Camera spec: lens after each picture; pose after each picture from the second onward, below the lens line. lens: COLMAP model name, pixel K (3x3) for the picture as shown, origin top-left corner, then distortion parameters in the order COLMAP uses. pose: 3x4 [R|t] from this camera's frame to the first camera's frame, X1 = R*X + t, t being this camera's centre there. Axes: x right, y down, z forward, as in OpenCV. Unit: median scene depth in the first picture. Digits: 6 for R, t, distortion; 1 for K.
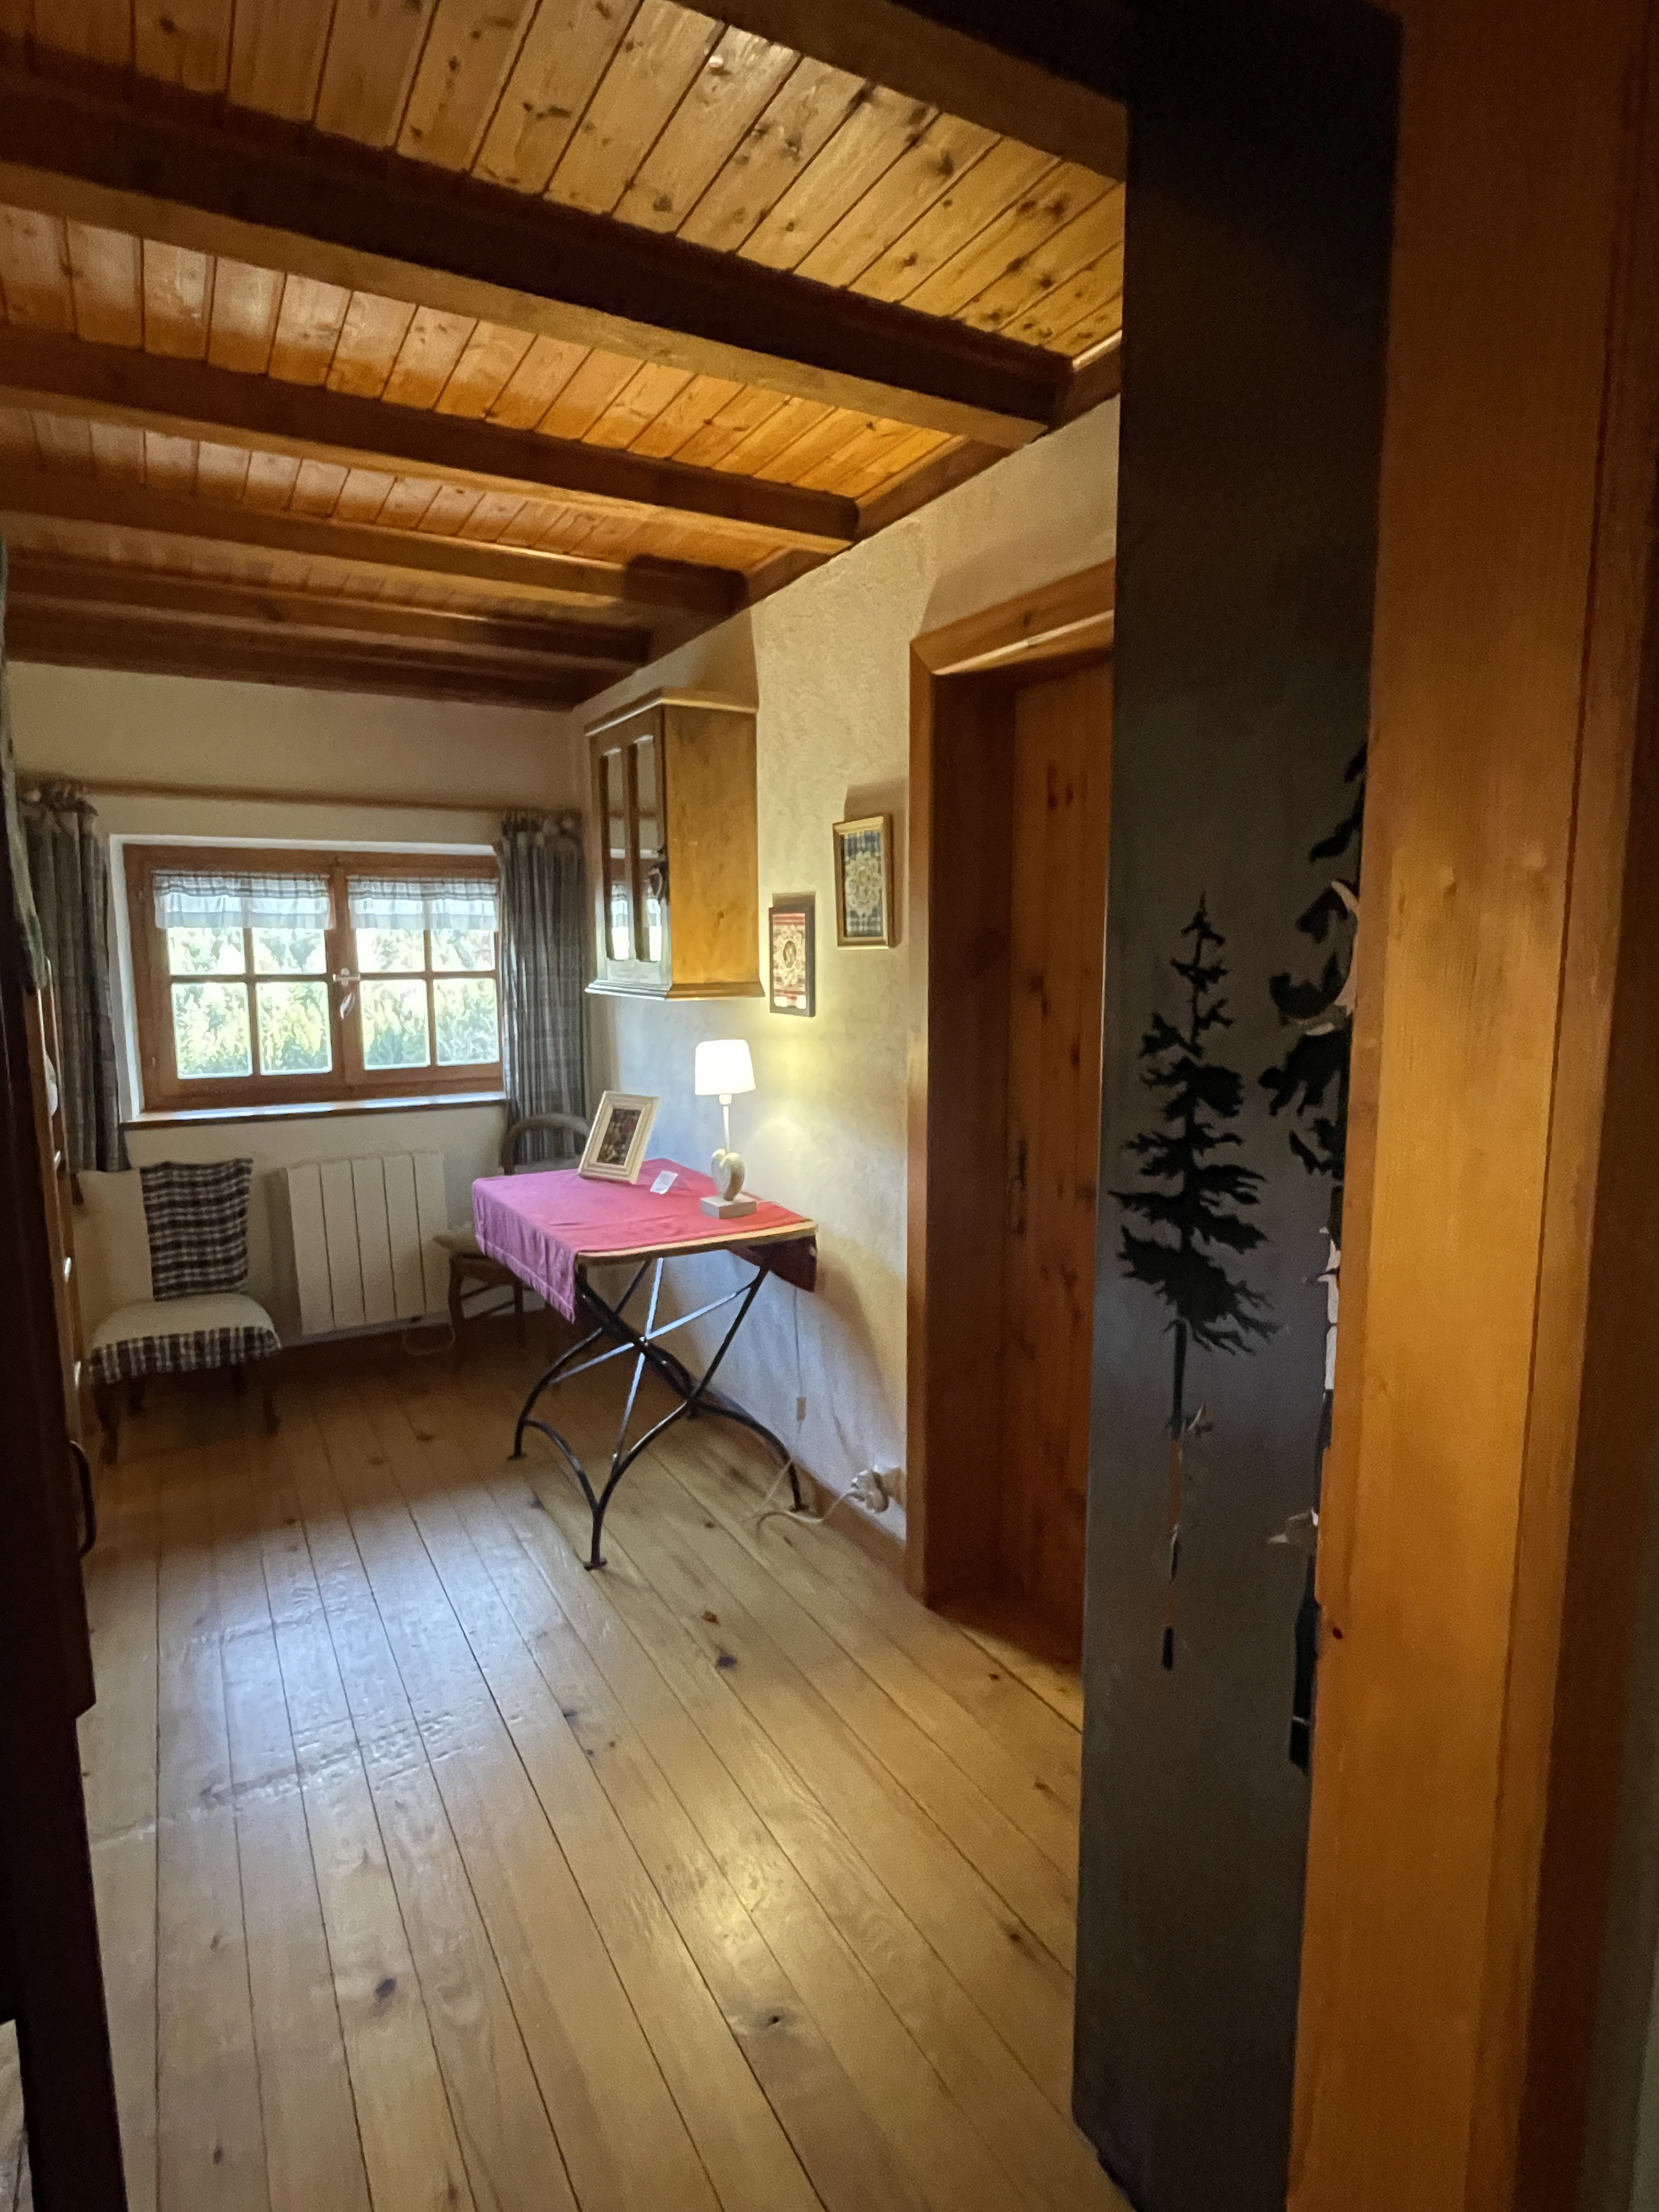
lens RADIAL K [[1174.5, 0, 828.6], [0, 1174.5, 1107.1], [0, 0, 1]] dist [0.000018, 0.000000]
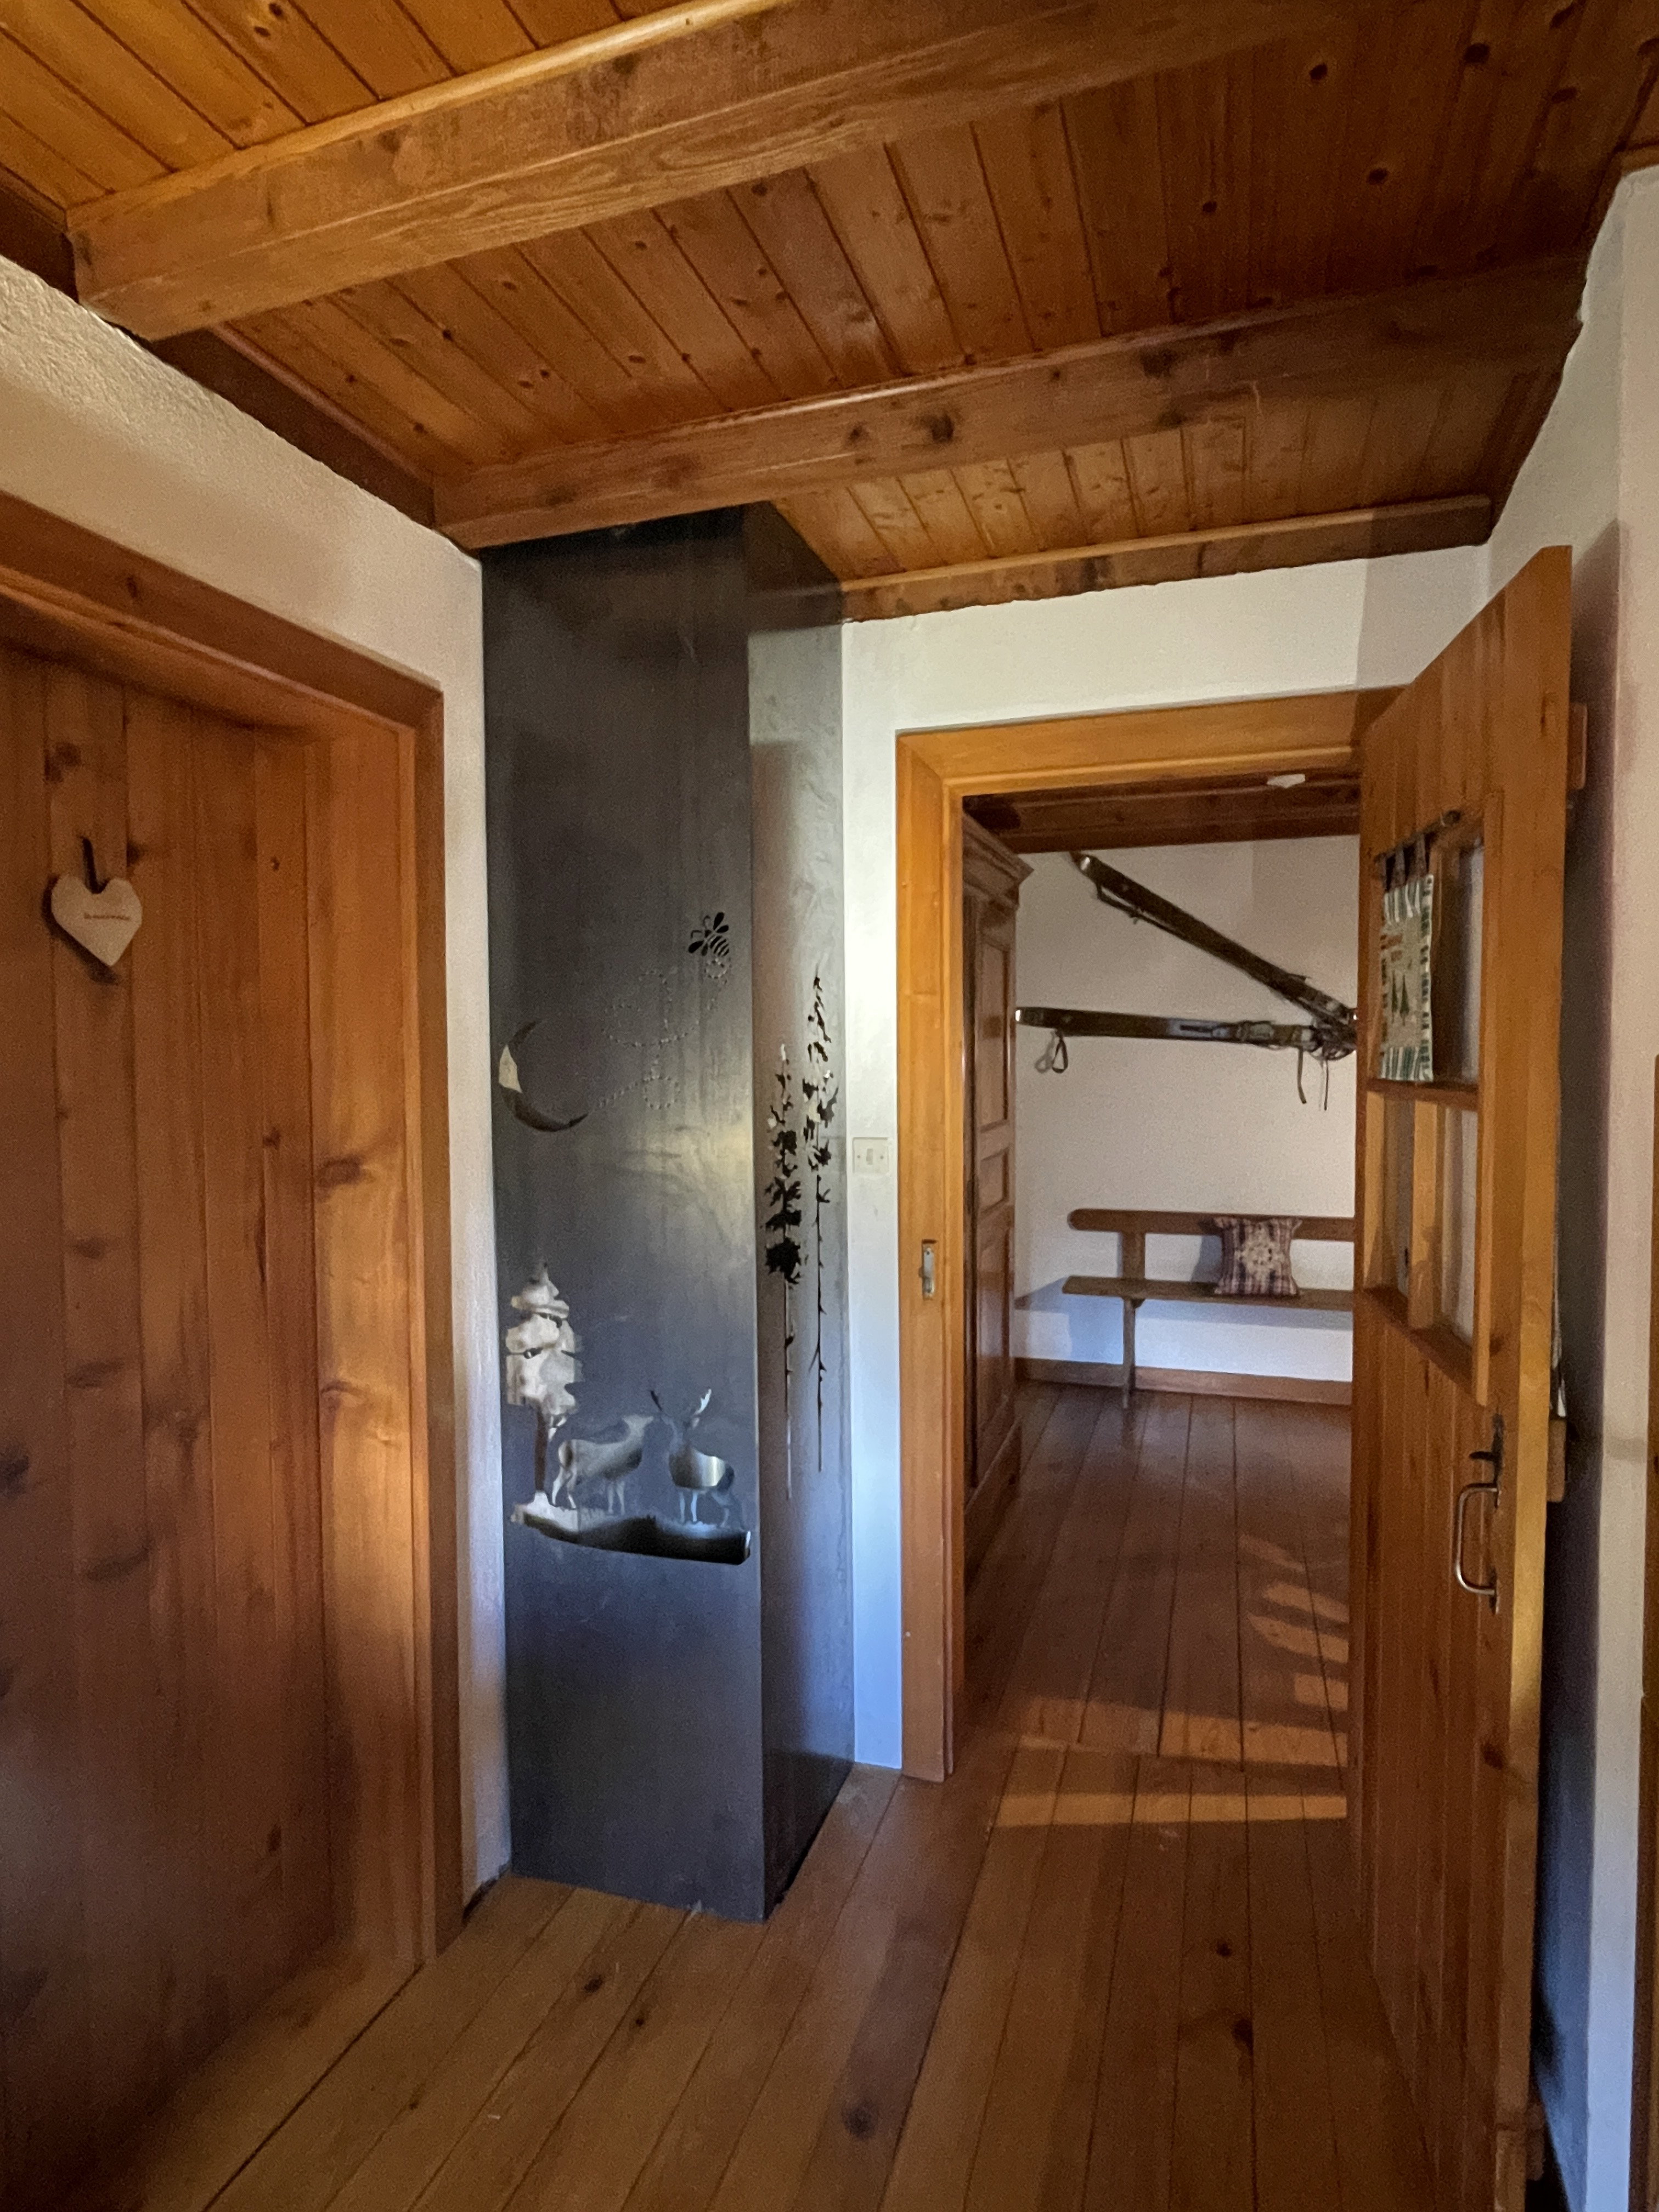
lens RADIAL K [[1209.3, 0, 826.3], [0, 1209.3, 1106.5], [0, 0, 1]] dist [-0.000017, 0.000000]
pose [[-0.667937, -0.025098, 0.743795, -1.108250], [0.113052, 0.984411, 0.134739, -0.319425], [-0.735581, 0.174085, -0.654687, 2.182726]]
